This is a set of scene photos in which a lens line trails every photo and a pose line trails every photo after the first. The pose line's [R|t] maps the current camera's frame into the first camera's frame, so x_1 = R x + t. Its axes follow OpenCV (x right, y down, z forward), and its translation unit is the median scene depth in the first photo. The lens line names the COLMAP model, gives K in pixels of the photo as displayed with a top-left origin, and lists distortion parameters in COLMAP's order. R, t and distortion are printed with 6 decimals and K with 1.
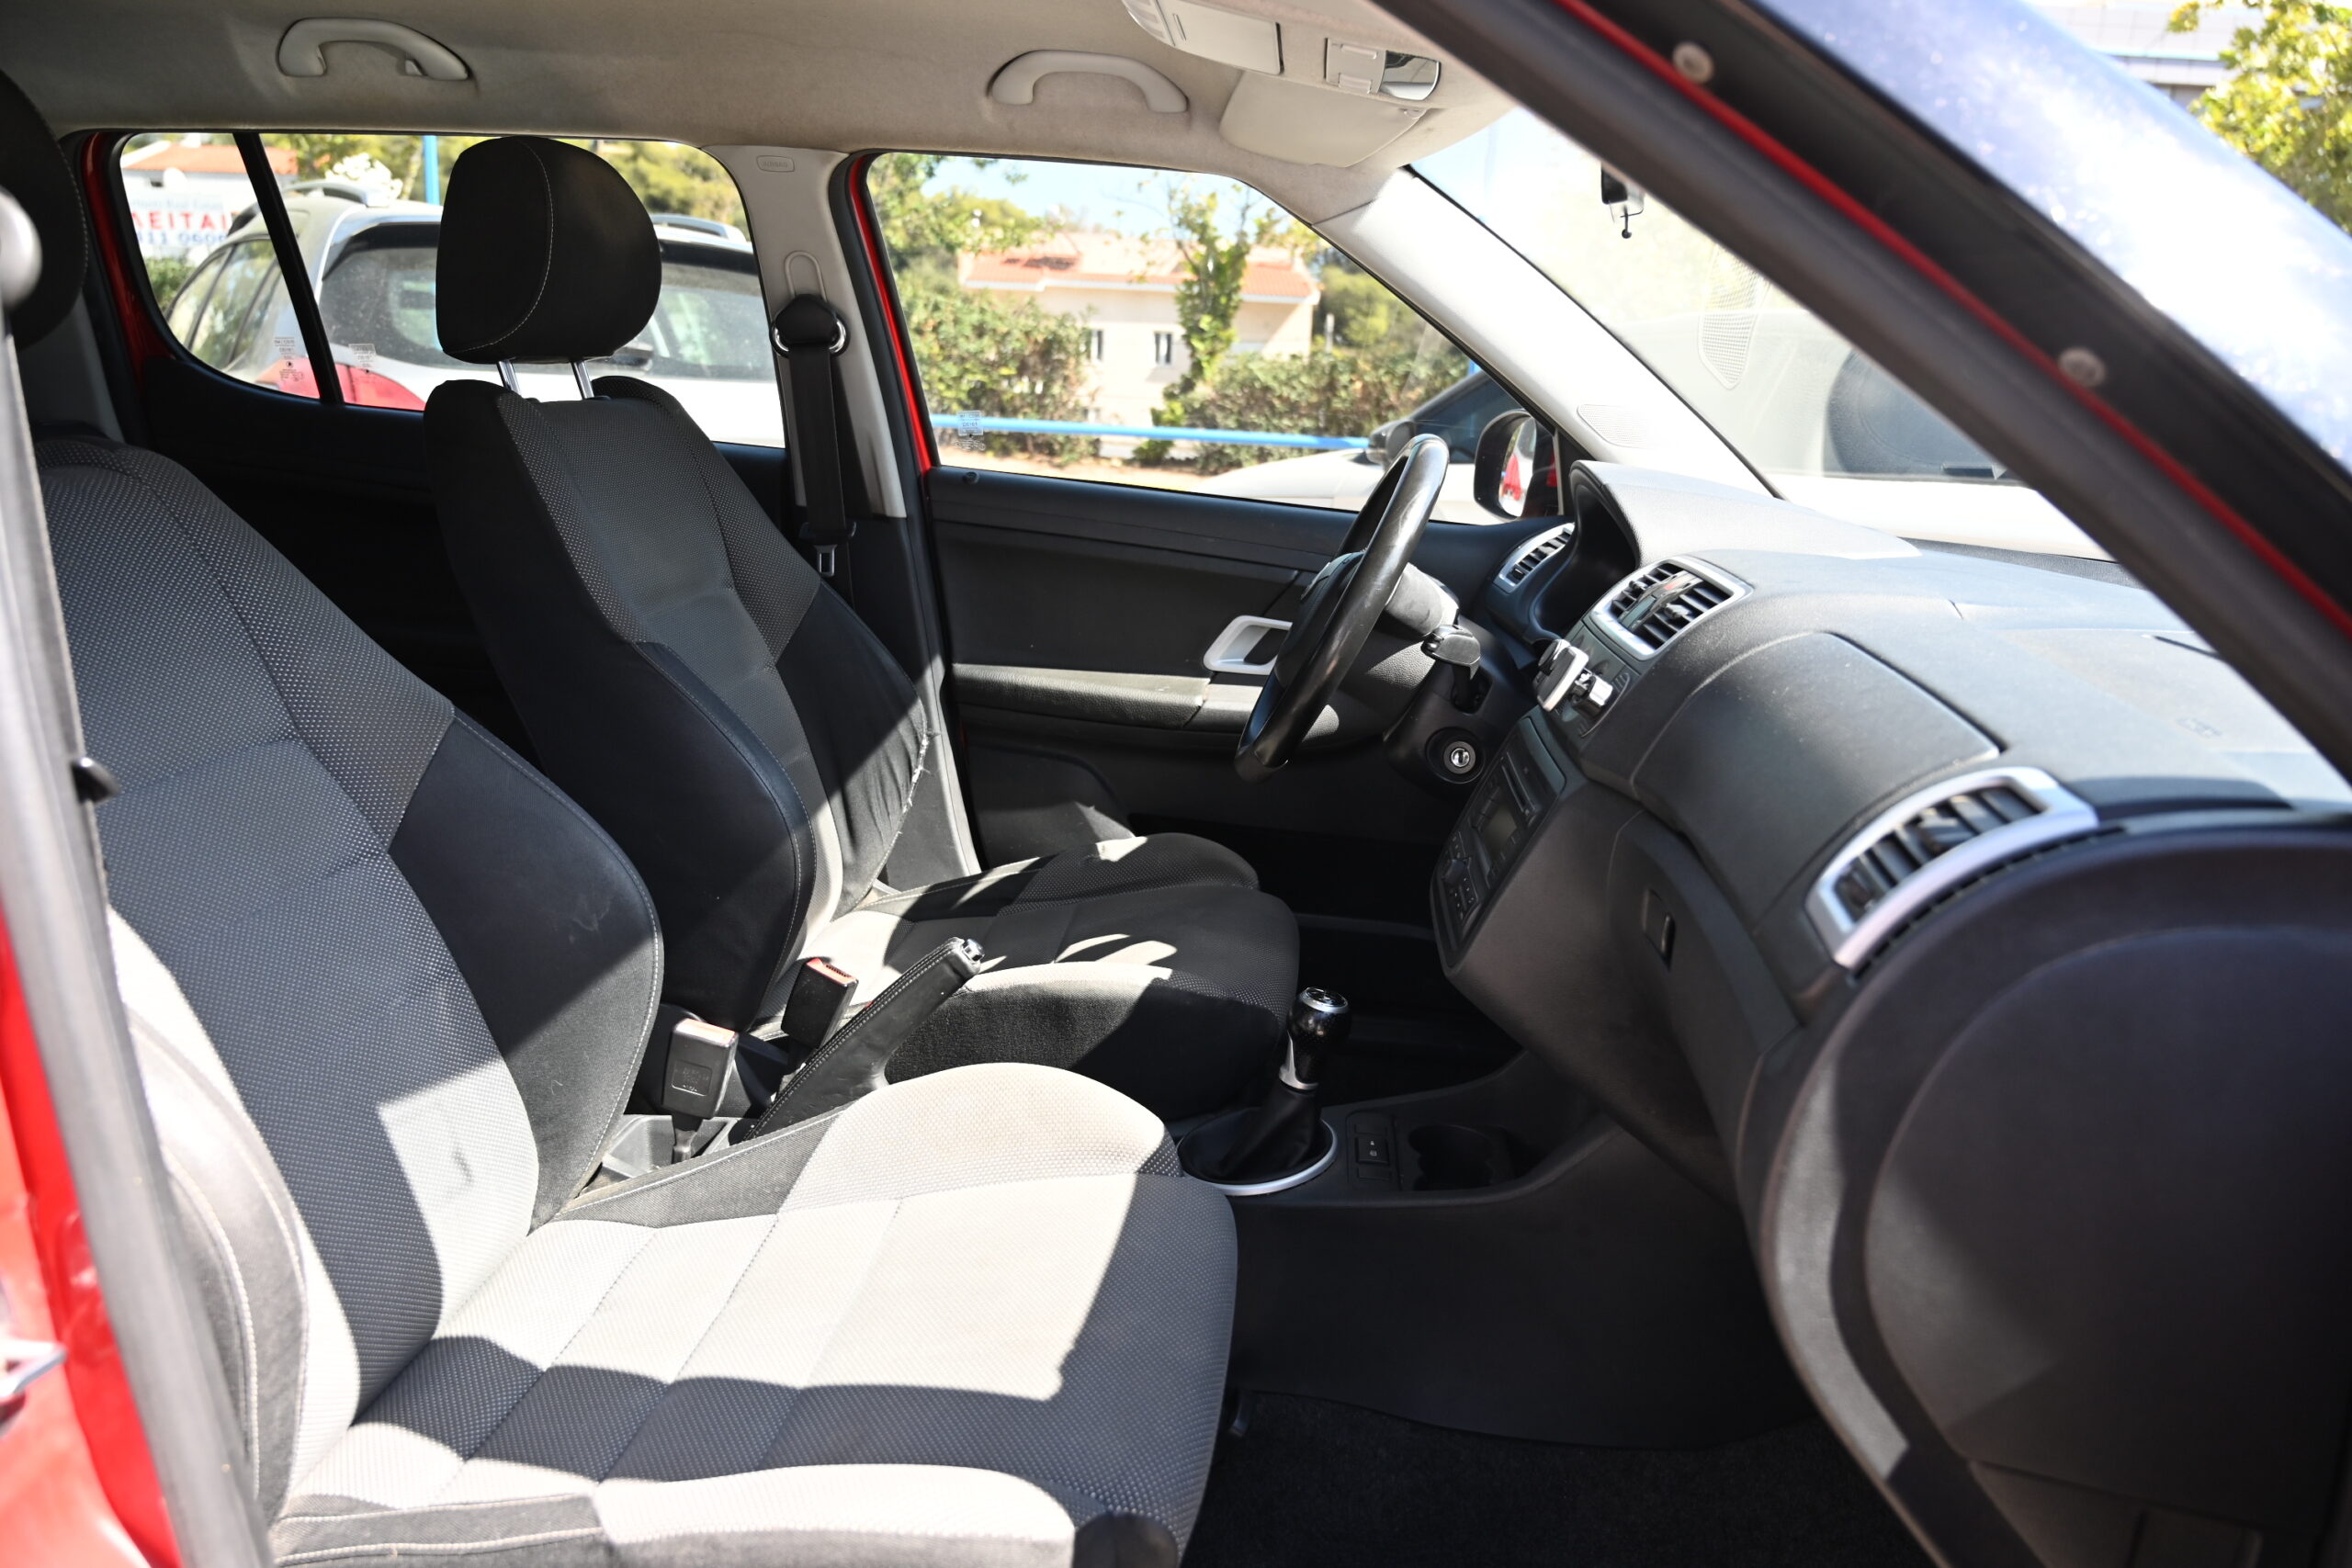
lens RADIAL K [[1571.4, 0, 1181.0], [0, 1571.4, 775.5], [0, 0, 1]] dist [-0.013140, 0.001839]
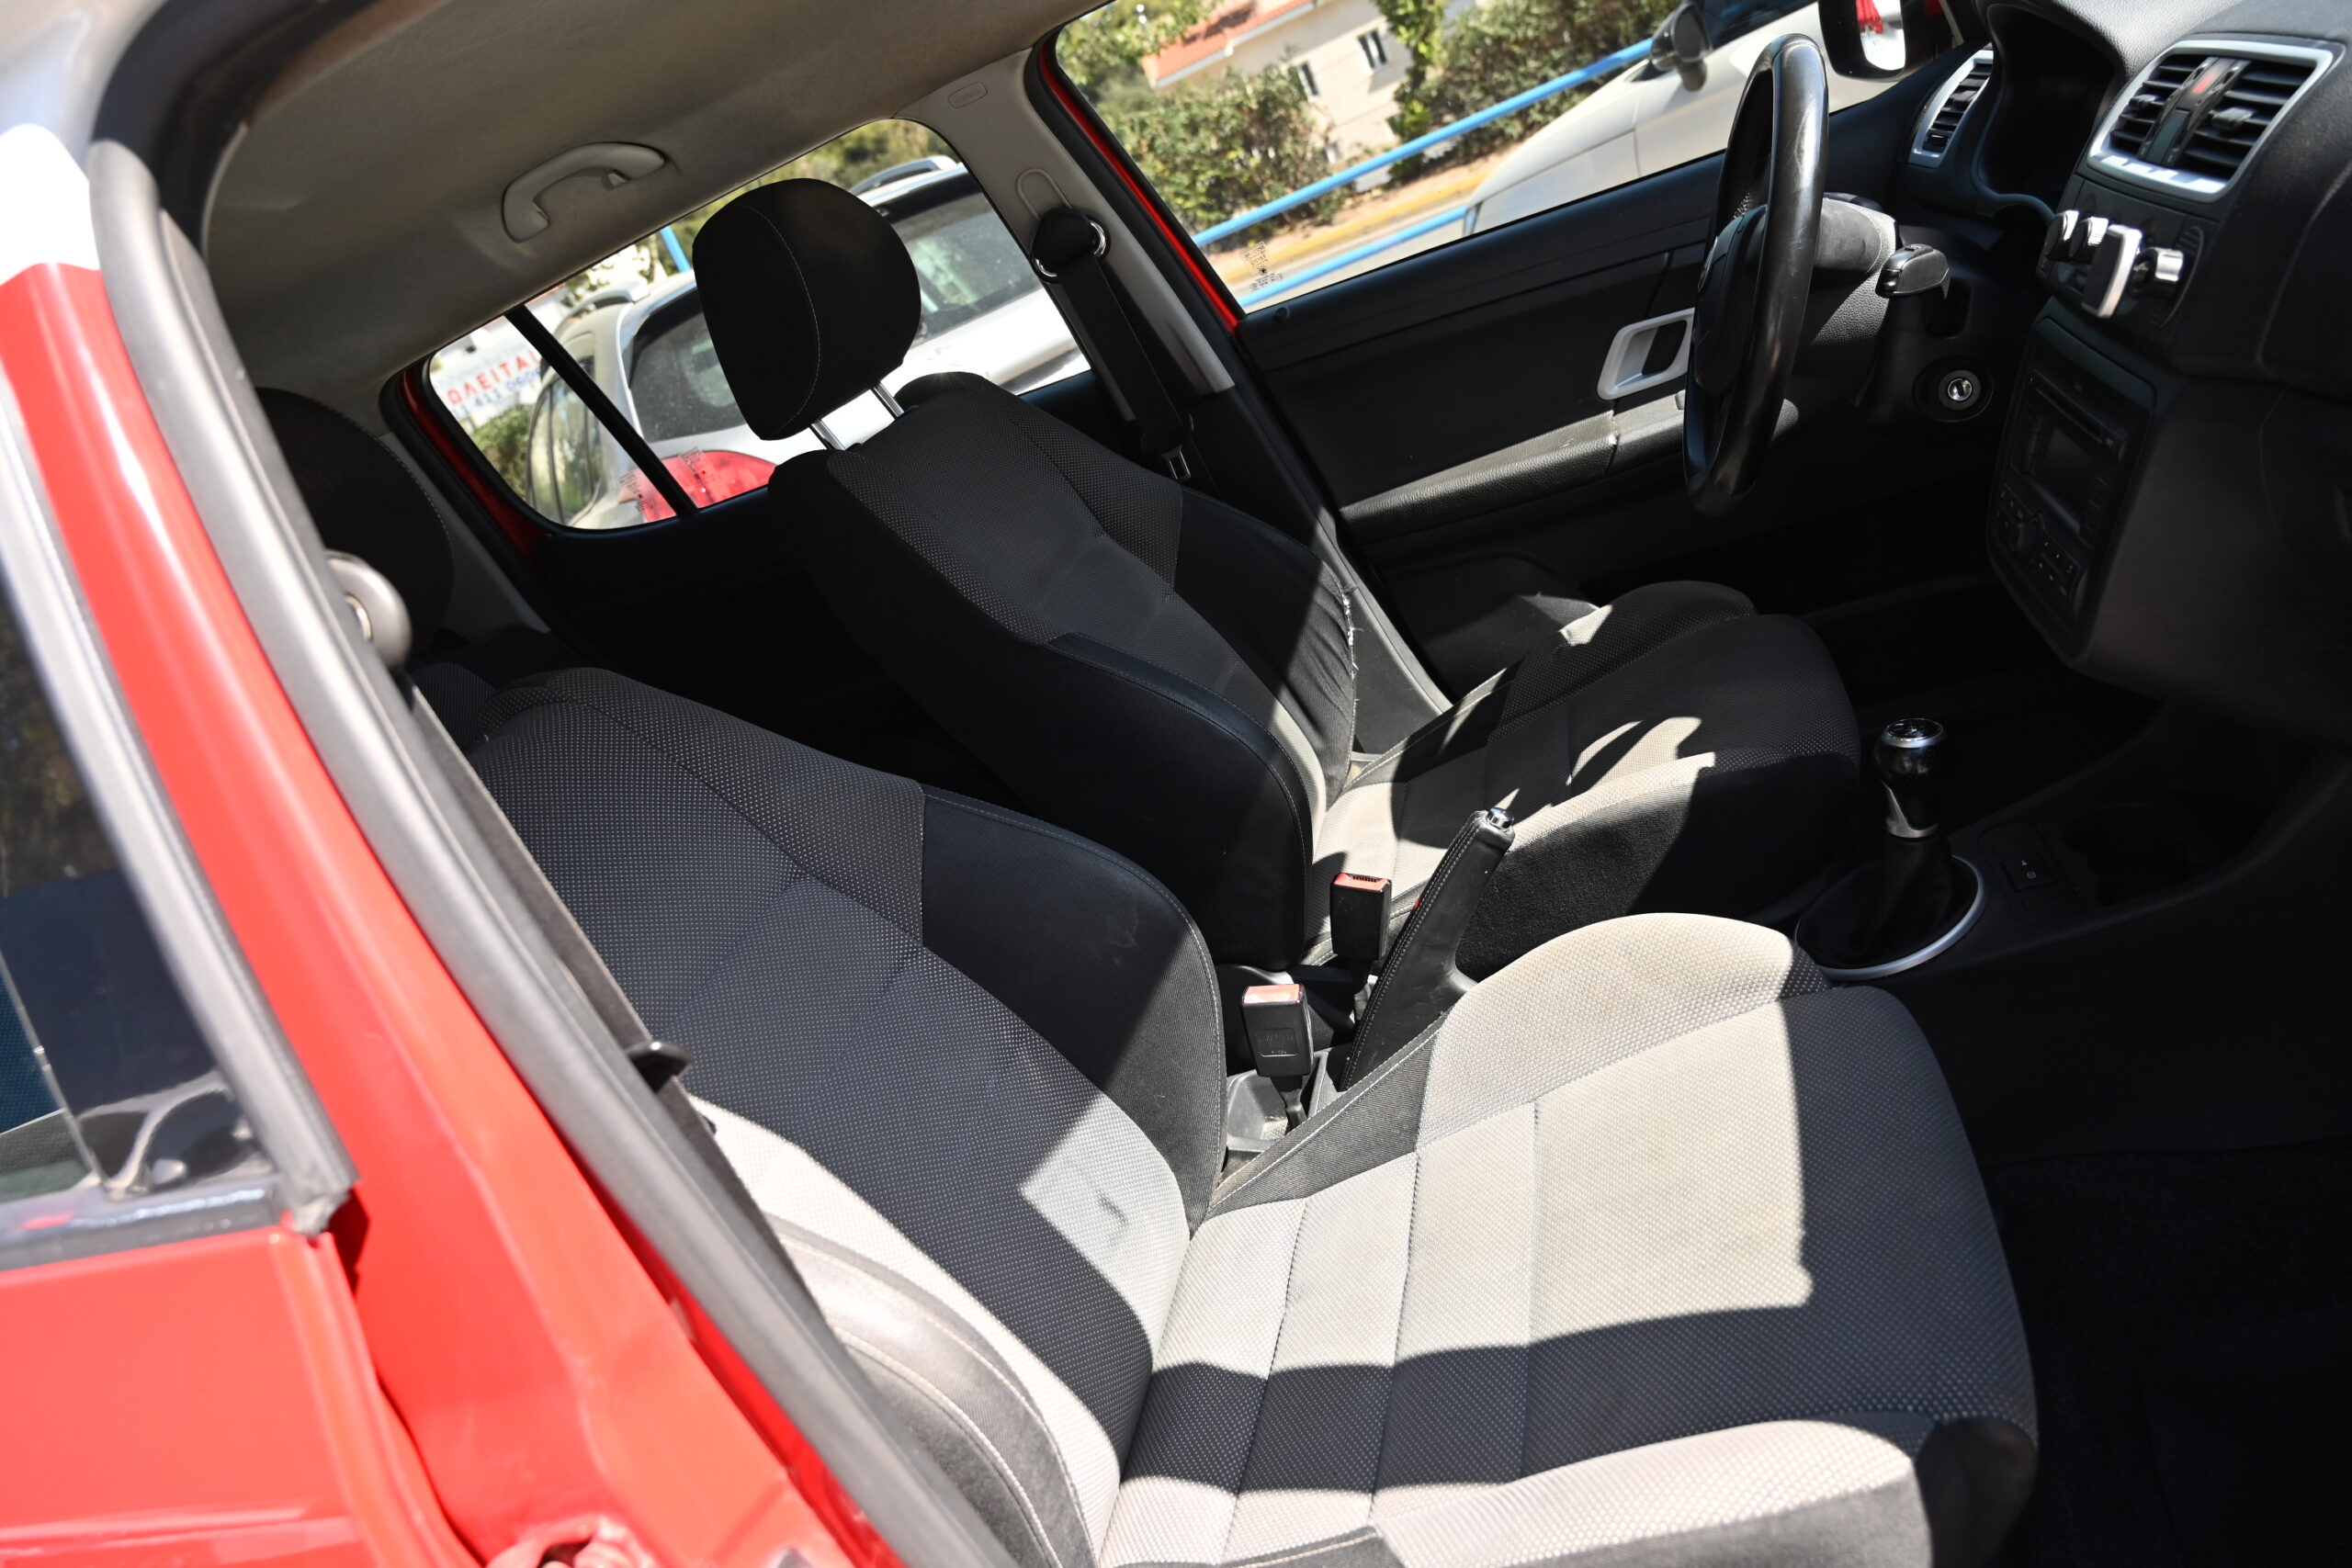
lens RADIAL K [[1571.4, 0, 1158.0], [0, 1571.4, 775.7], [0, 0, 1]] dist [-0.013140, 0.001839]
pose [[0.889541, -0.348956, -0.294866, -0.027267], [0.387428, 0.918237, 0.082101, -0.057090], [0.242107, -0.187271, 0.952005, 0.071522]]
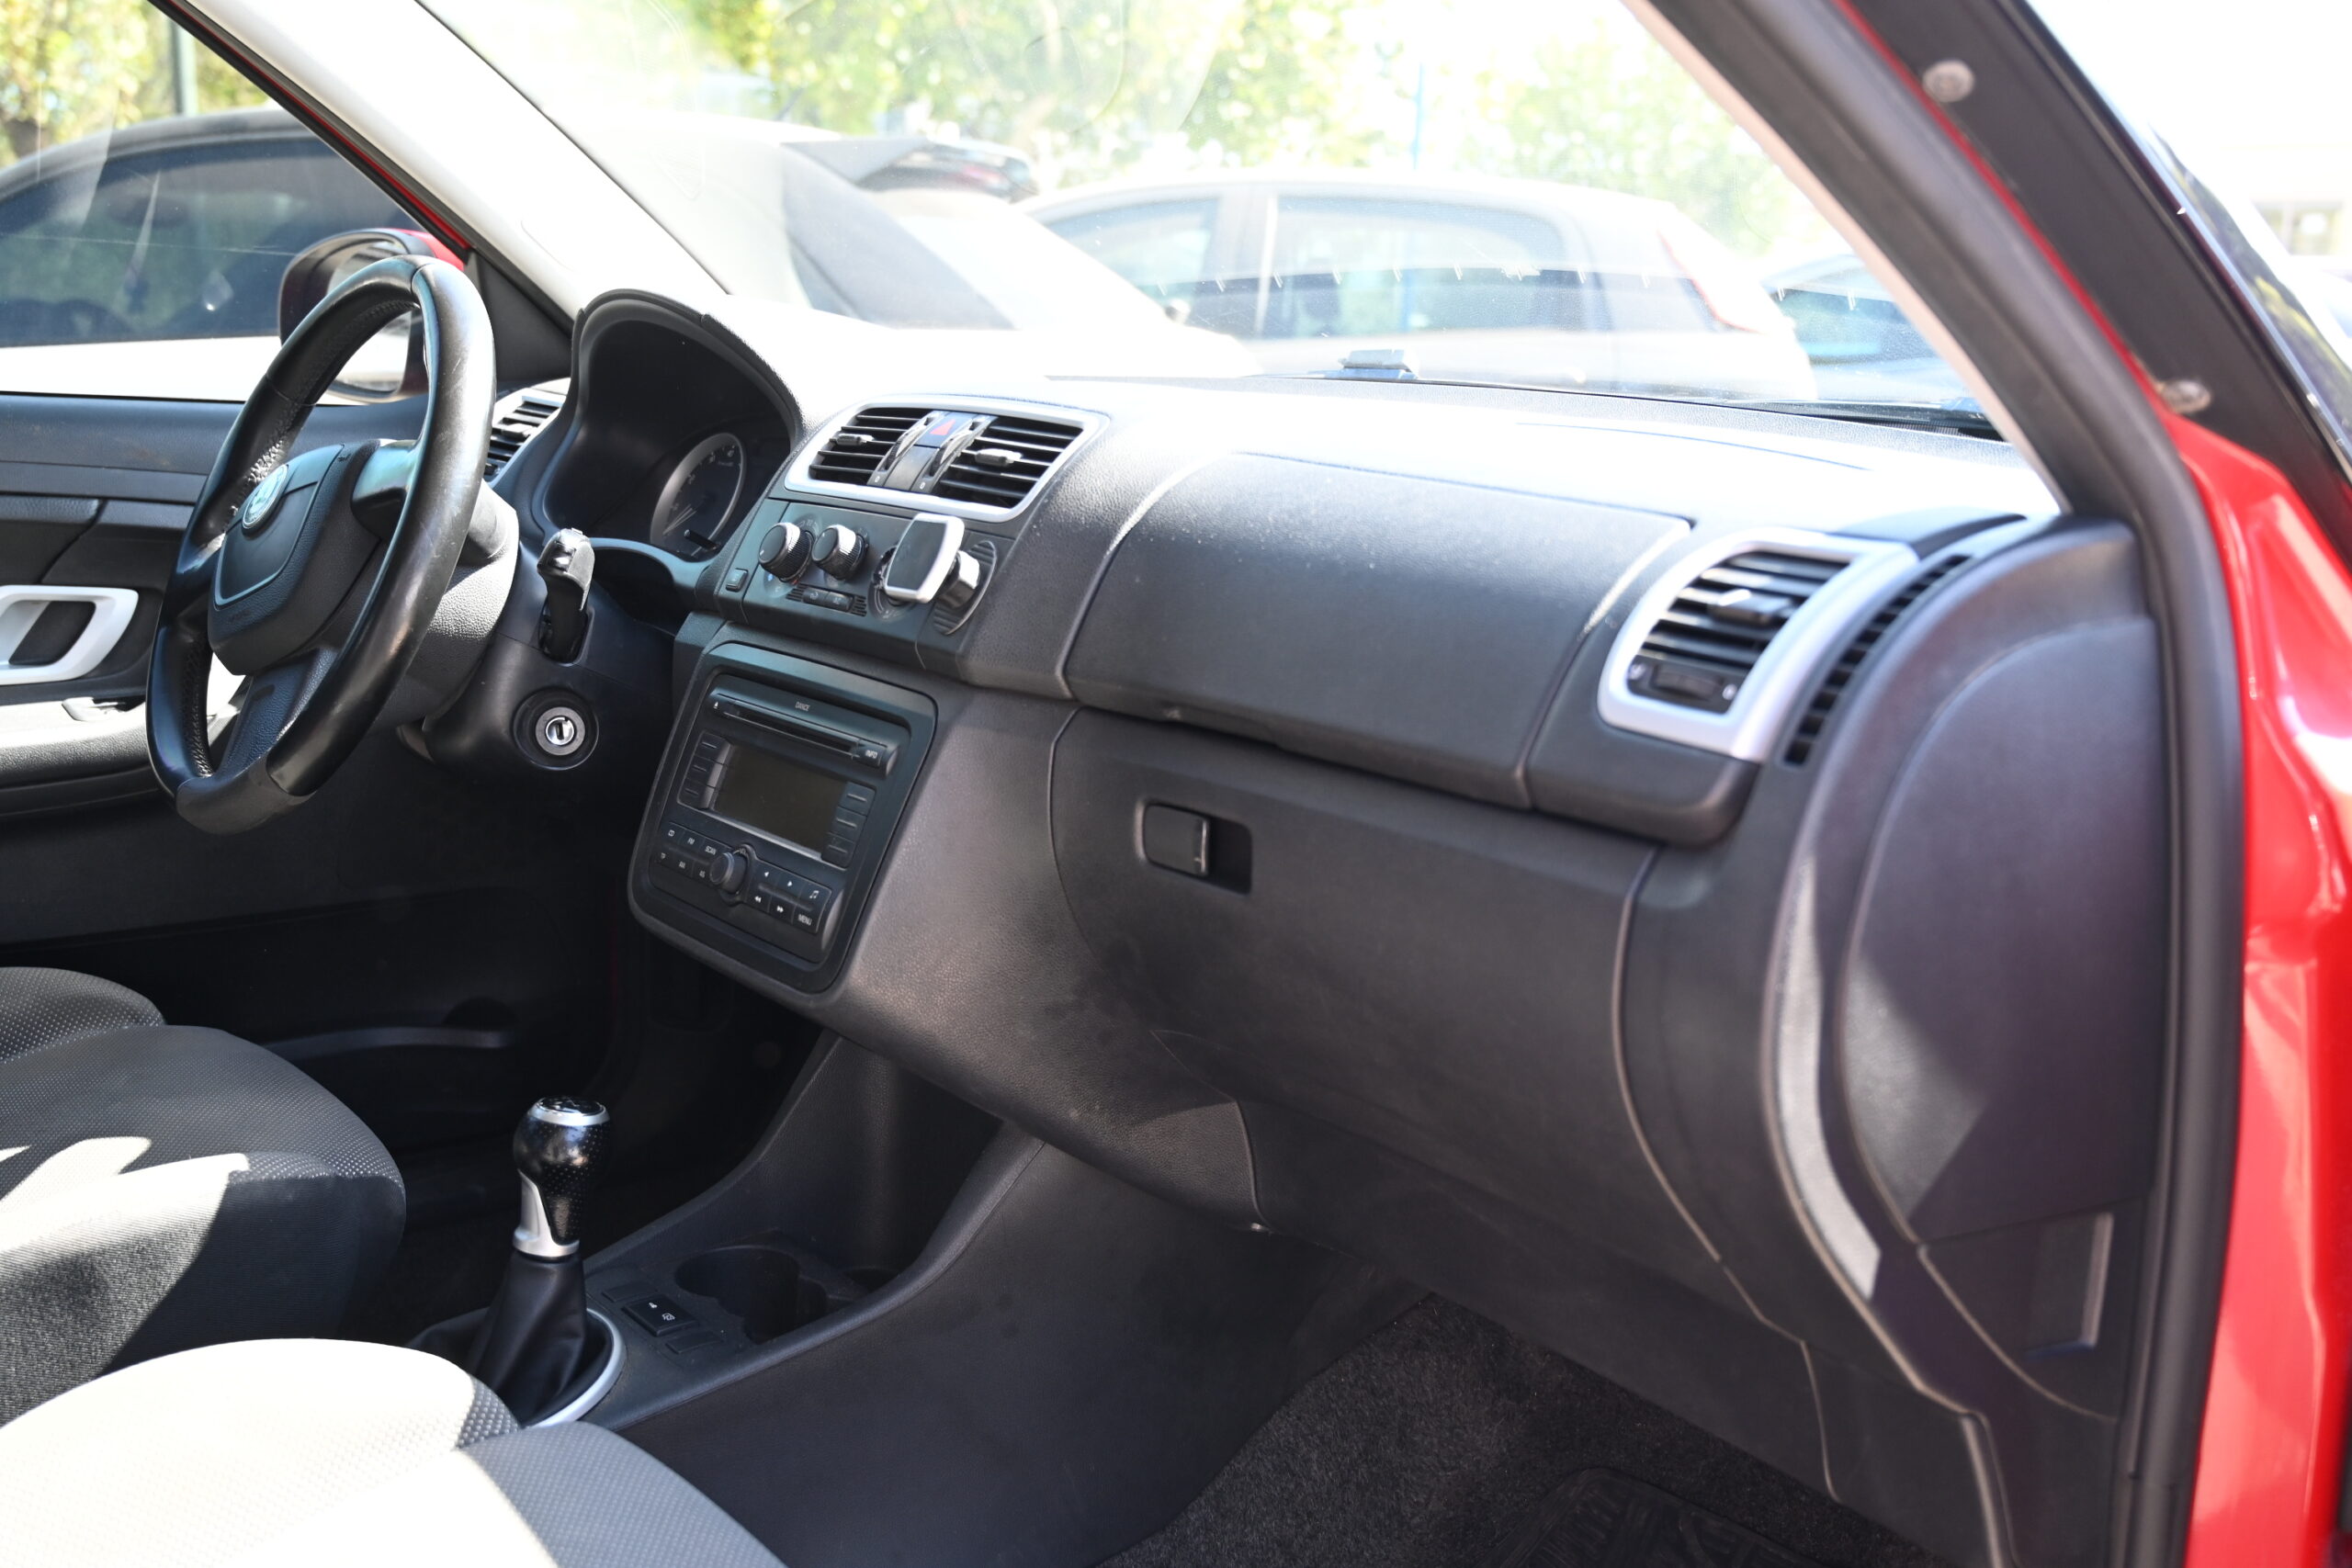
lens RADIAL K [[2291.0, 0, 1163.5], [0, 2291.0, 778.5], [0, 0, 1]] dist [-0.001605, 0.000000]
pose [[0.726705, -0.175815, 0.664070, -0.292396], [0.184132, 0.981173, 0.058270, -0.001780], [-0.661812, 0.079931, 0.745396, 0.104104]]
